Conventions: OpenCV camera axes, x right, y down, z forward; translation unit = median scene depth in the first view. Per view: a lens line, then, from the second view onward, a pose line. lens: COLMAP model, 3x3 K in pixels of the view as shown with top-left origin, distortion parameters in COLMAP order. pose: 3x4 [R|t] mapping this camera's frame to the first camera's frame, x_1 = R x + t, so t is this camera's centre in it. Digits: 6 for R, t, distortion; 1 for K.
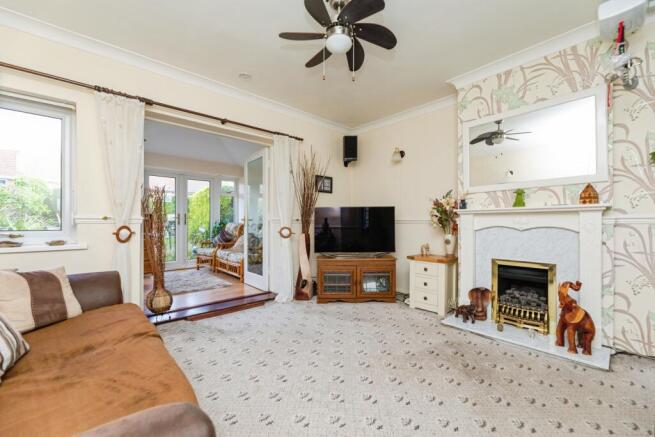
lens RADIAL K [[268.5, 0, 328.6], [0, 268.5, 222.1], [0, 0, 1]] dist [-0.003136, -0.000010]
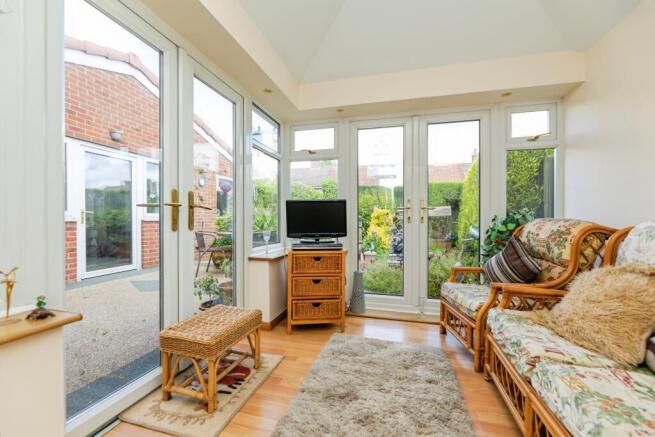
lens RADIAL K [[268.5, 0, 328.6], [0, 268.5, 221.7], [0, 0, 1]] dist [-0.003136, -0.000010]
pose [[0.544649, 0.007838, -0.838628, -0.223433], [-0.003998, 0.999969, 0.006749, 0.004666], [0.838655, -0.000323, 0.544663, 0.584069]]
